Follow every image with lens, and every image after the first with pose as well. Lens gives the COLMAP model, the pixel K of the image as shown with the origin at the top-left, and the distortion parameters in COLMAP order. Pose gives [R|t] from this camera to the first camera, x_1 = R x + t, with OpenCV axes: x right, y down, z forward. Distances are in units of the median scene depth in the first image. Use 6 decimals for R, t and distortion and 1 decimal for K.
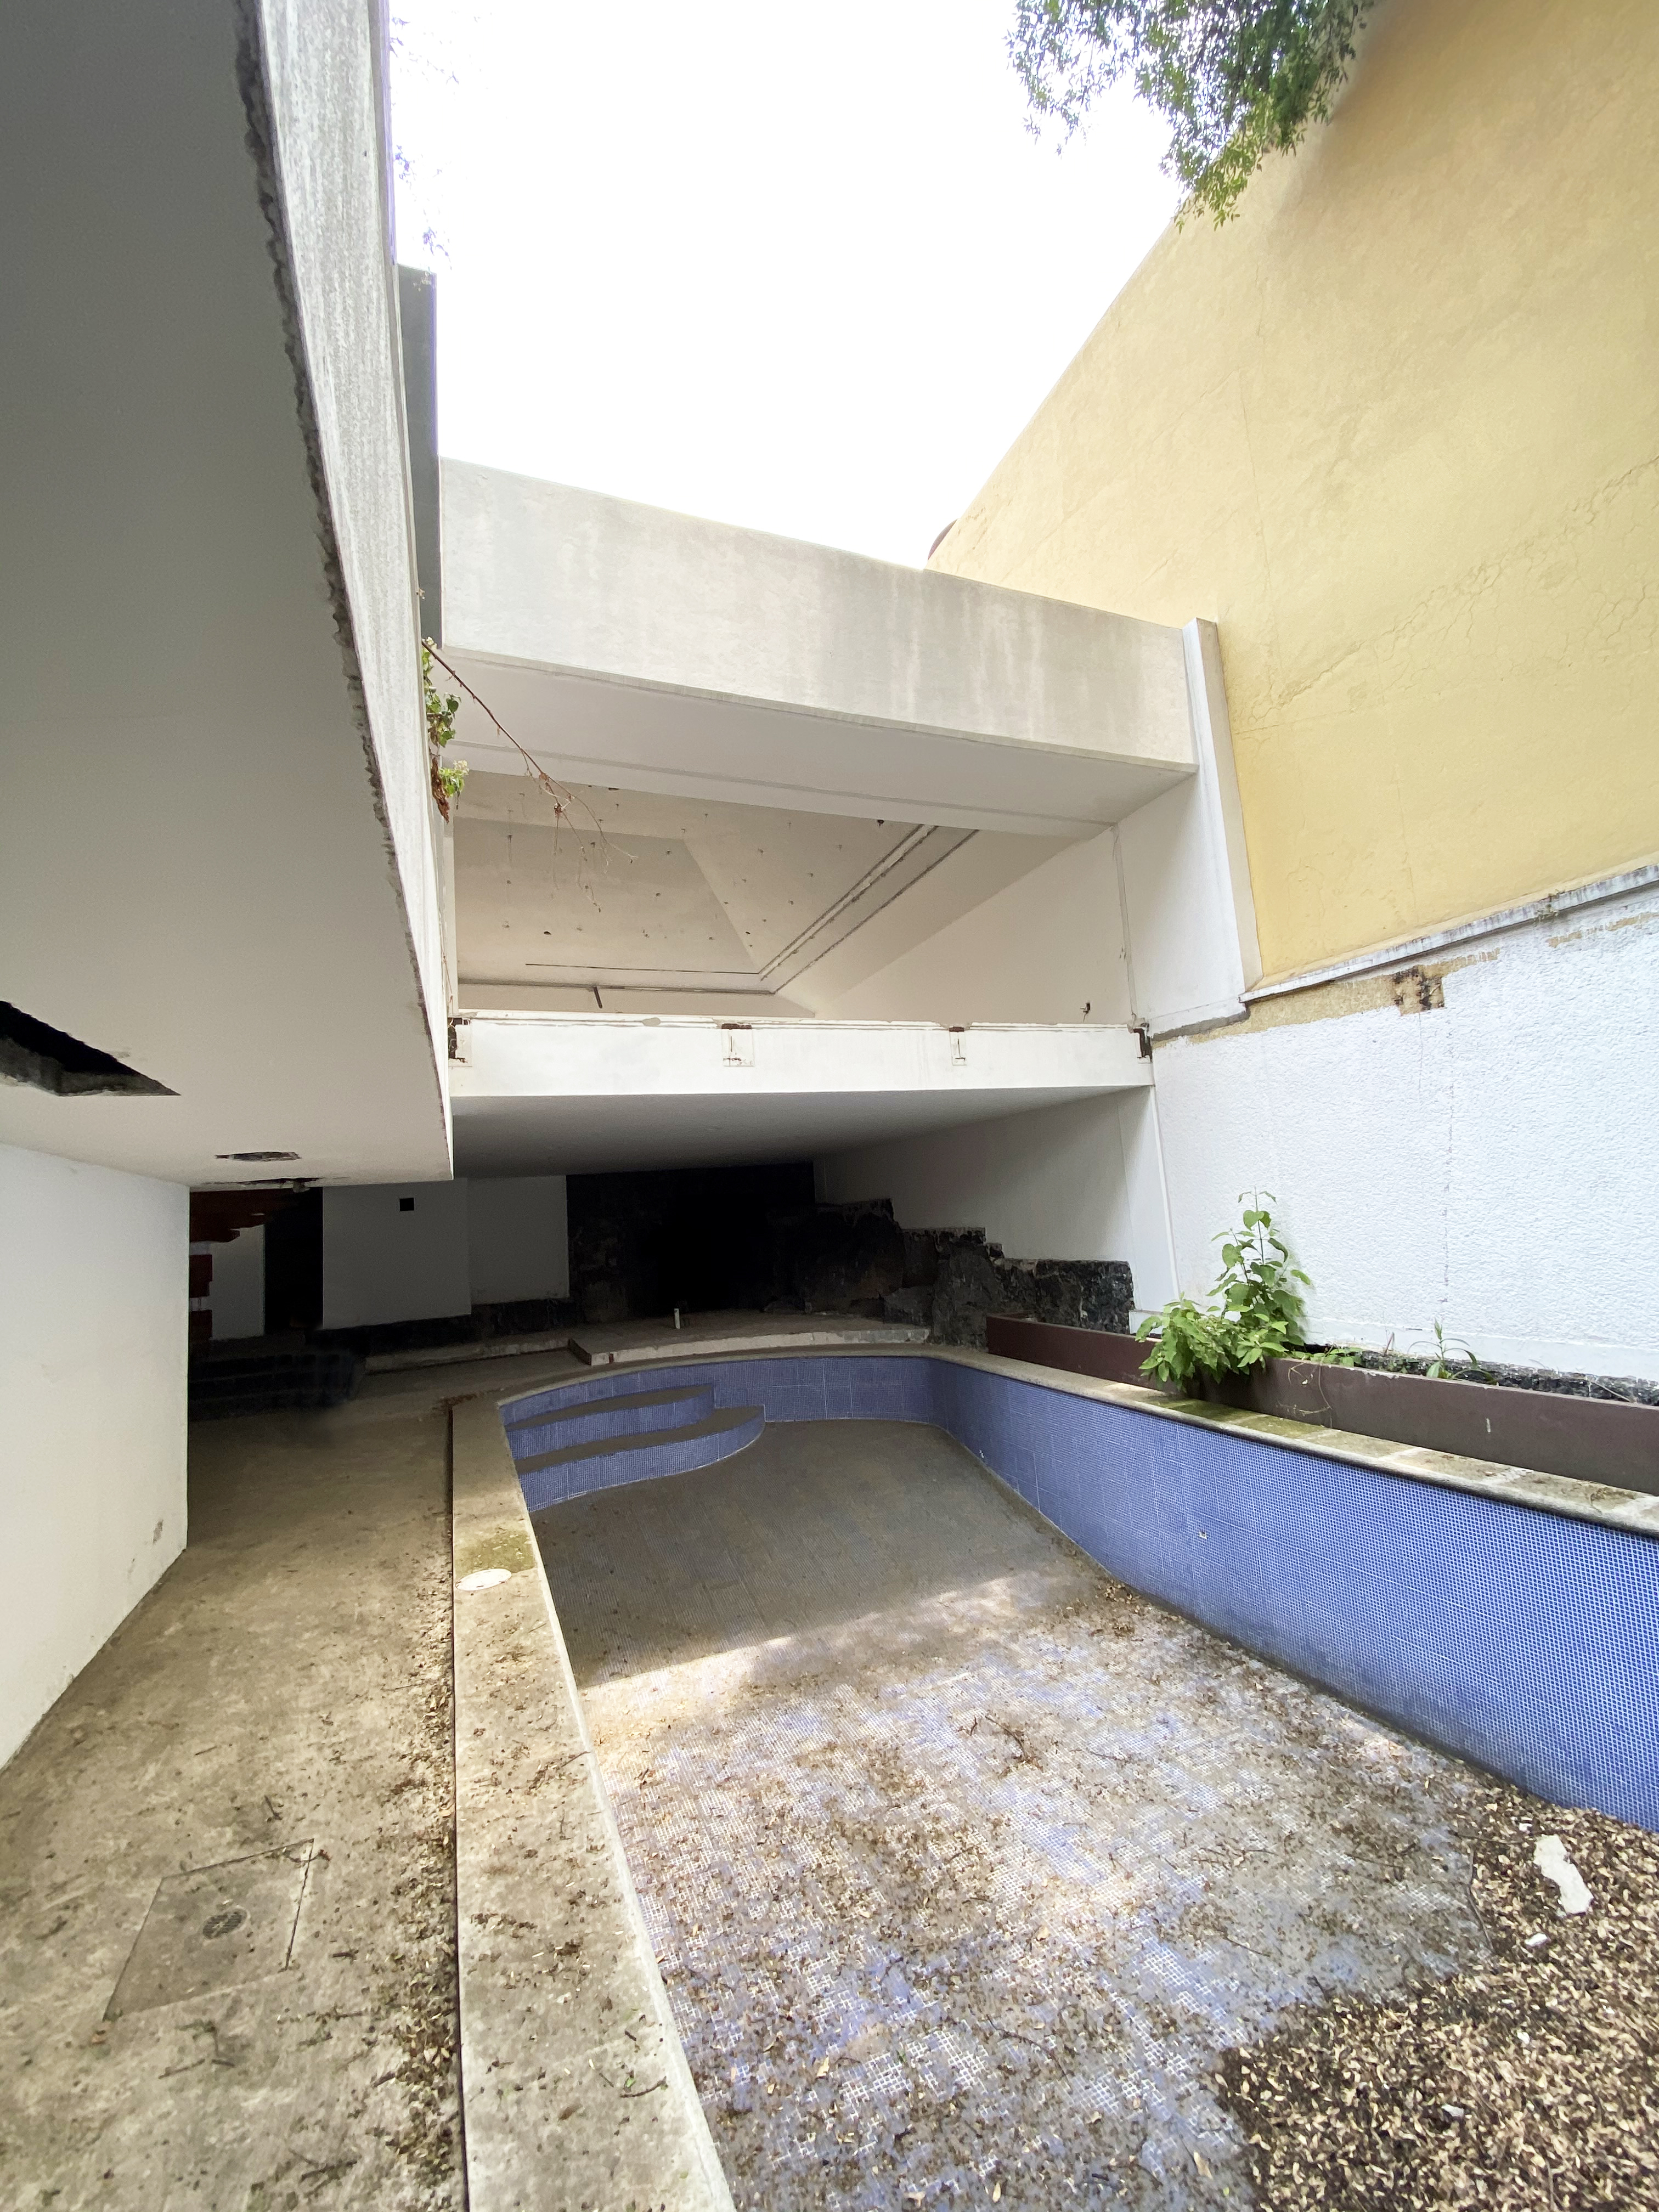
lens RADIAL K [[888.0, 0, 818.6], [0, 888.0, 1106.9], [0, 0, 1]] dist [0.042514, -0.026850]
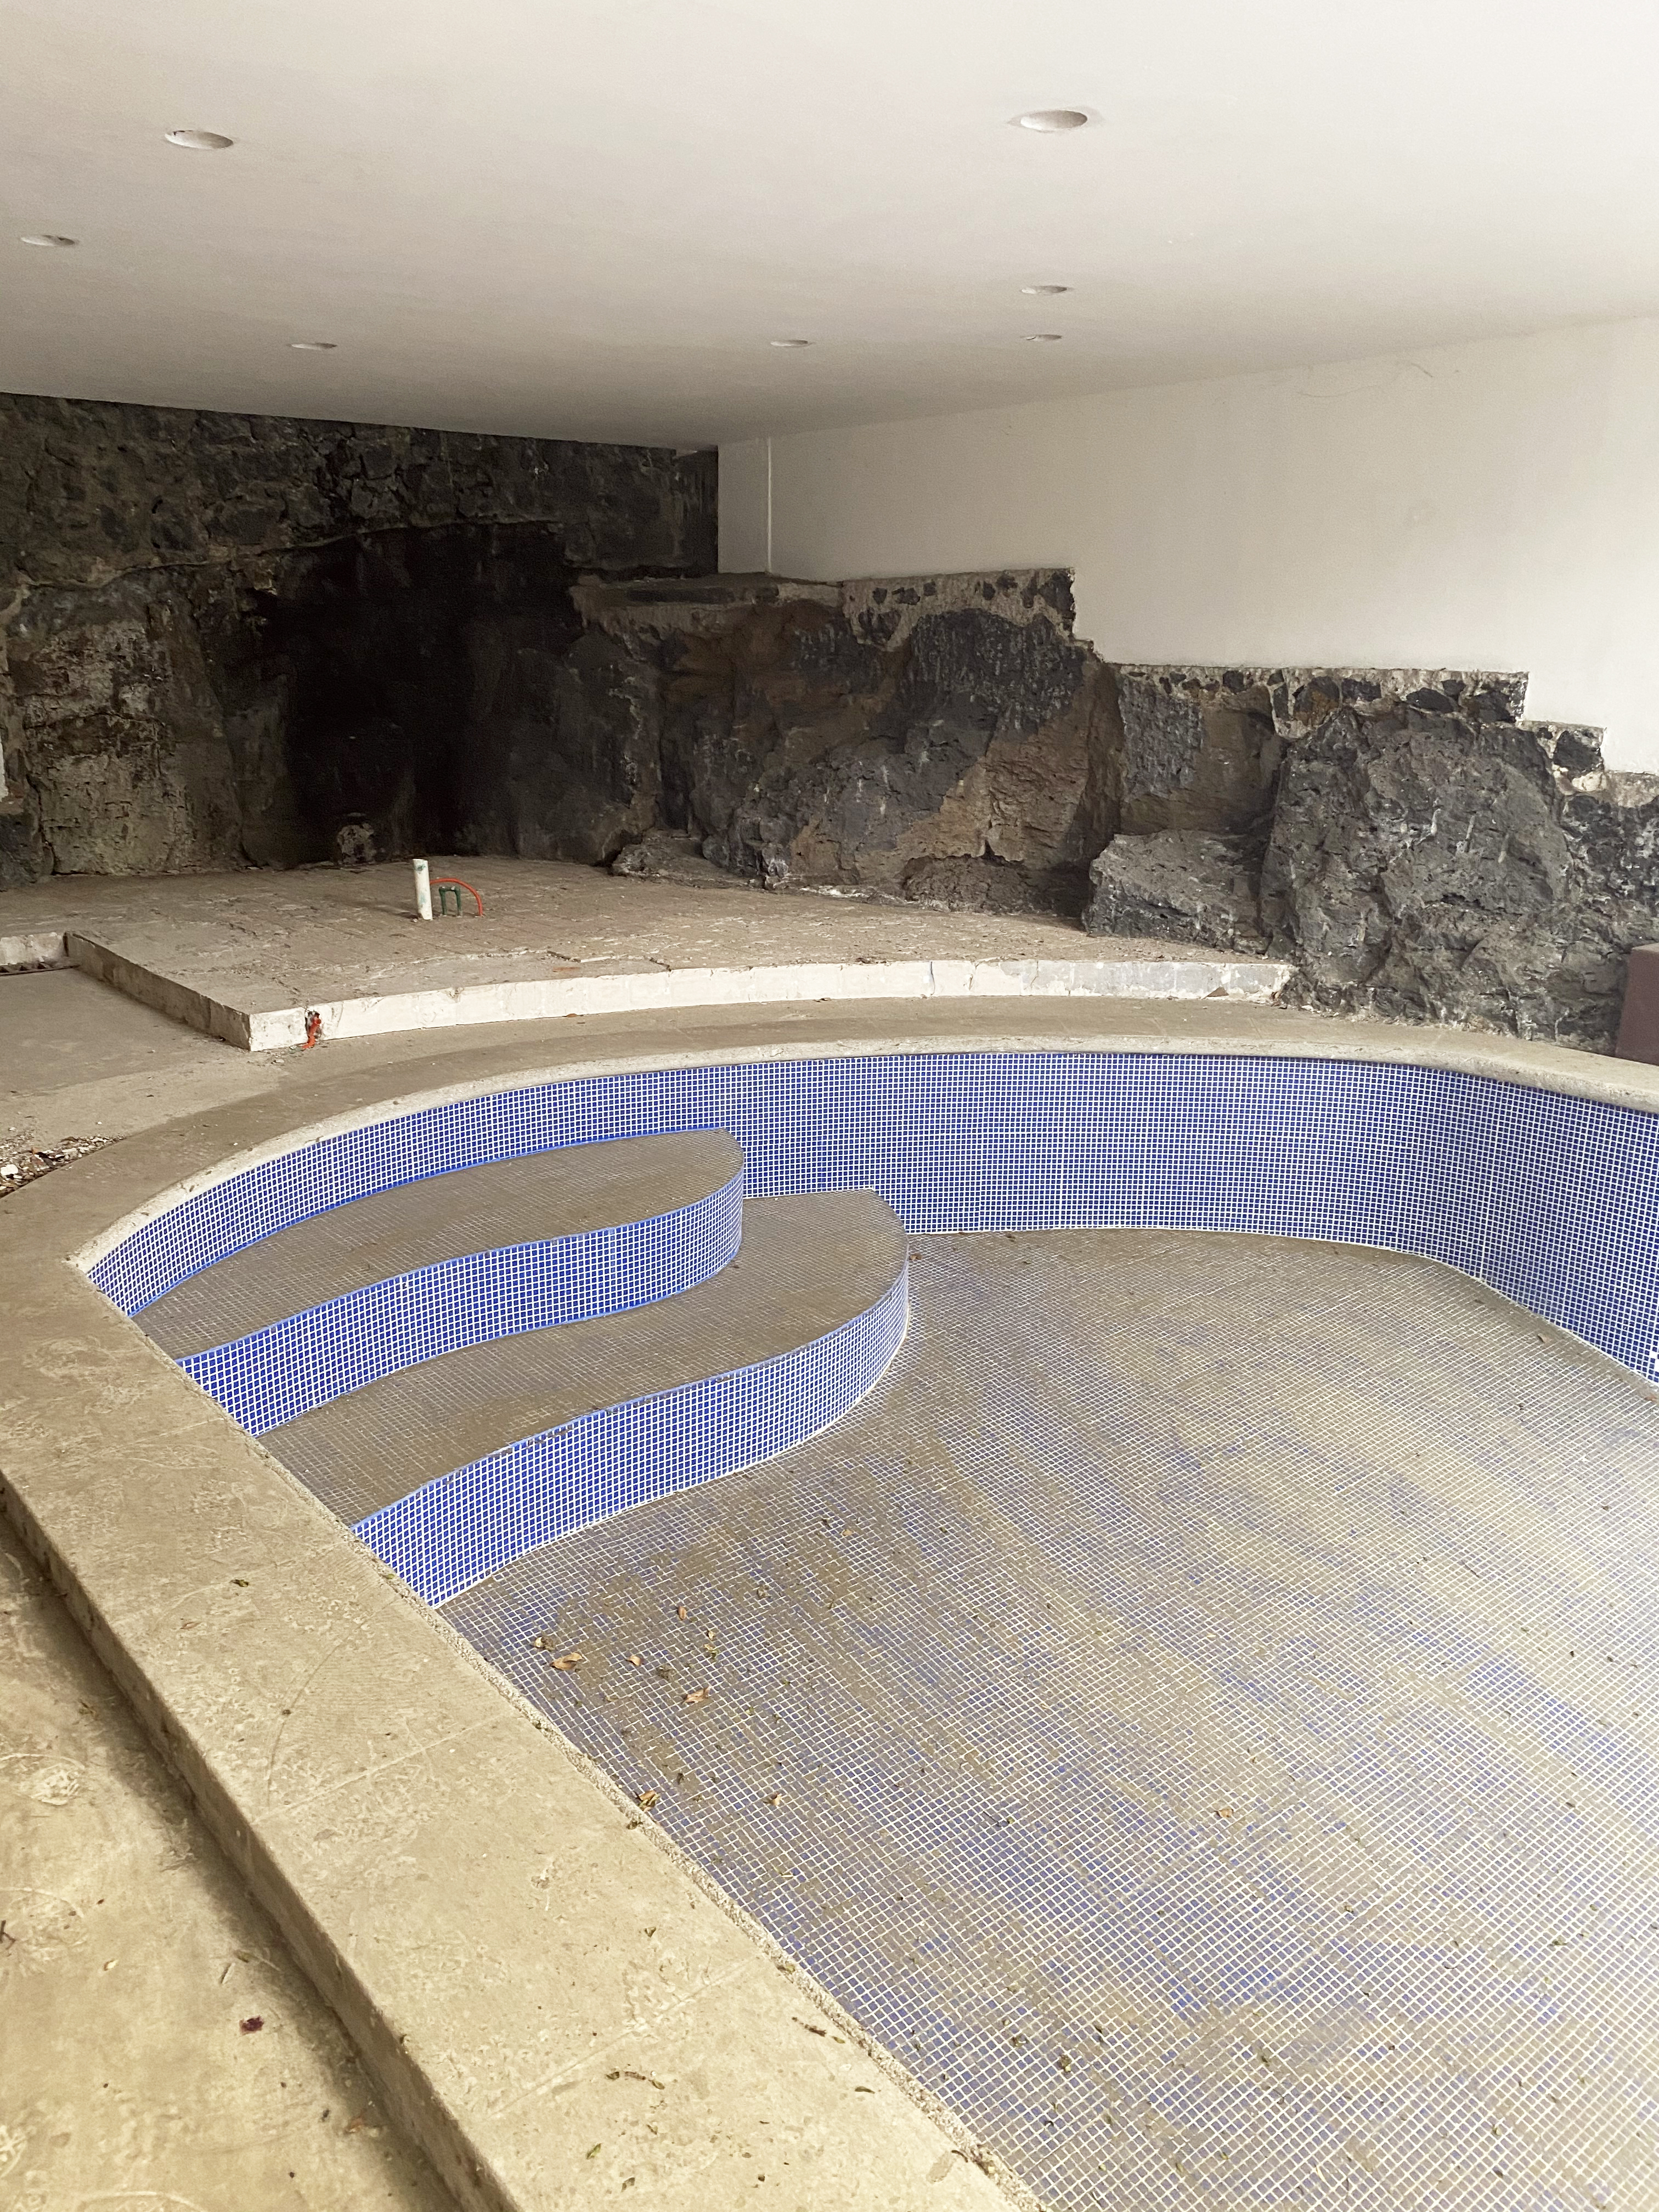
lens RADIAL K [[1669.3, 0, 807.3], [0, 1669.3, 1104.8], [0, 0, 1]] dist [0.095622, -0.265262]
pose [[0.954817, 0.003366, 0.297176, -0.302384], [-0.113098, 0.928816, 0.352859, 0.115683], [-0.274834, -0.370525, 0.887230, 0.570287]]
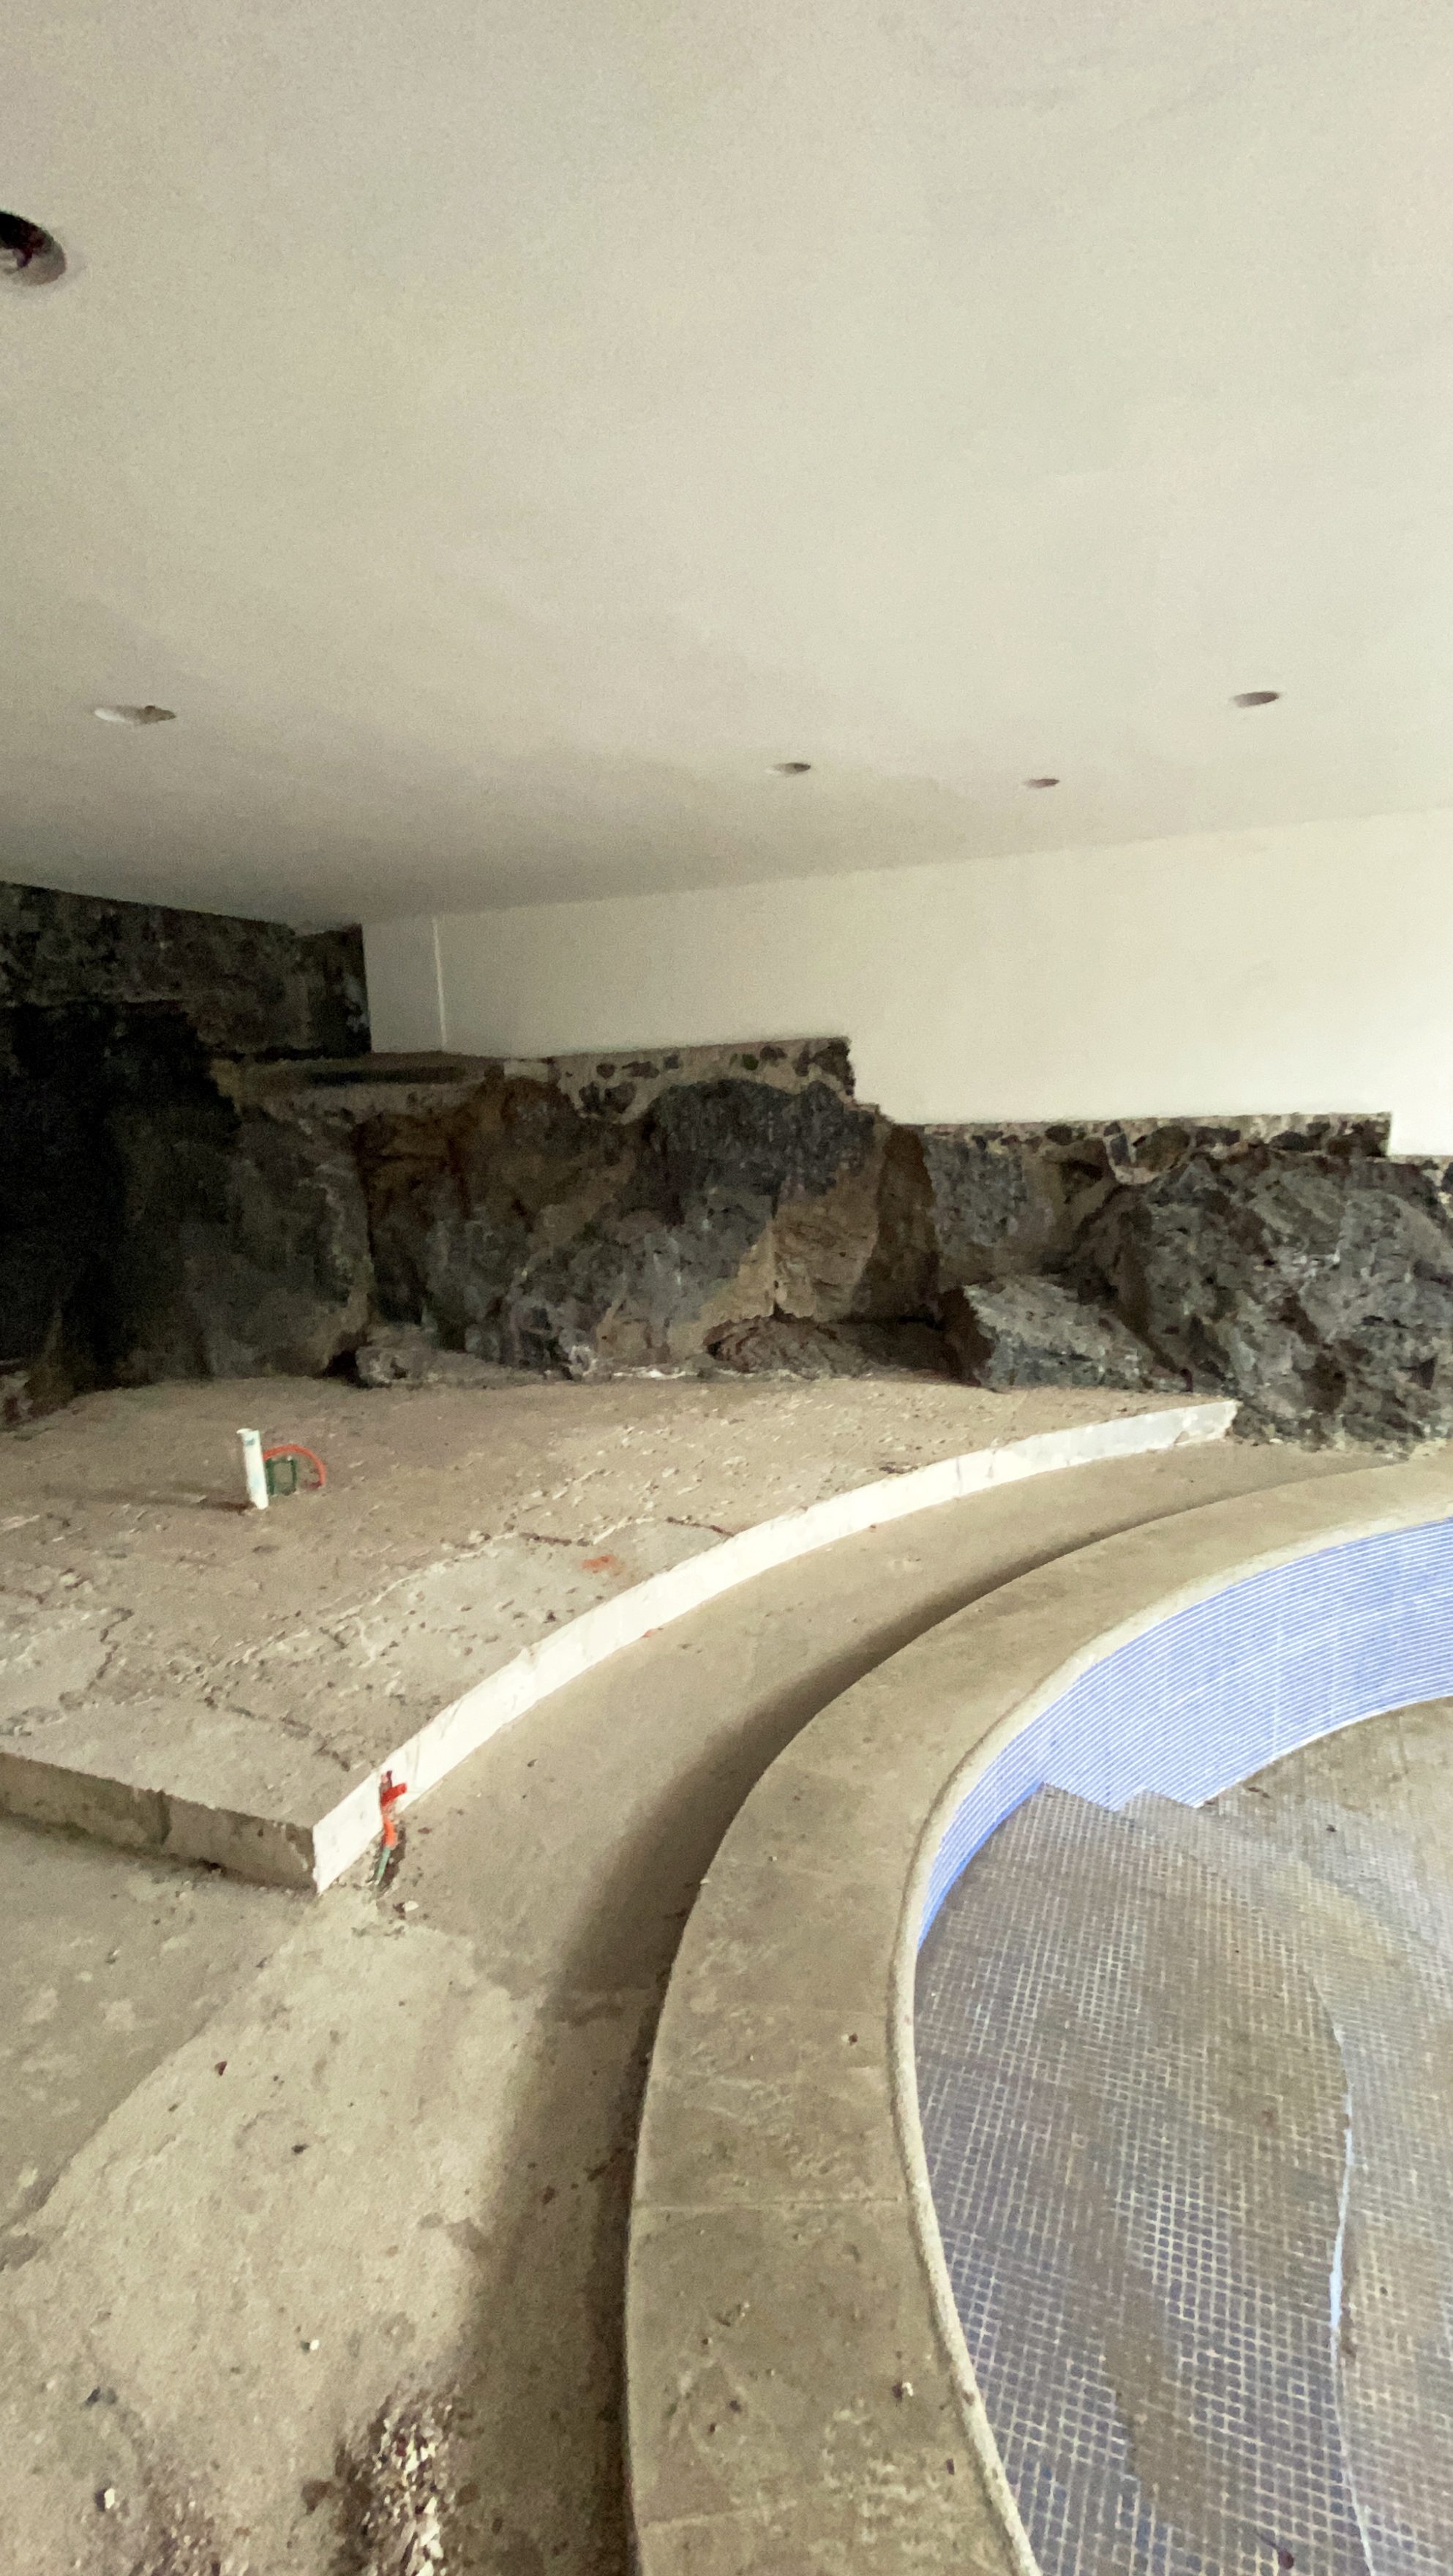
lens RADIAL K [[1185.2, 0, 723.5], [0, 1185.2, 1289.9], [0, 0, 1]] dist [0.077740, -0.094354]
pose [[0.701540, -0.065750, 0.709590, -0.433900], [-0.102031, 0.976209, 0.191328, 0.170699], [-0.705288, -0.206625, 0.678141, 1.031045]]
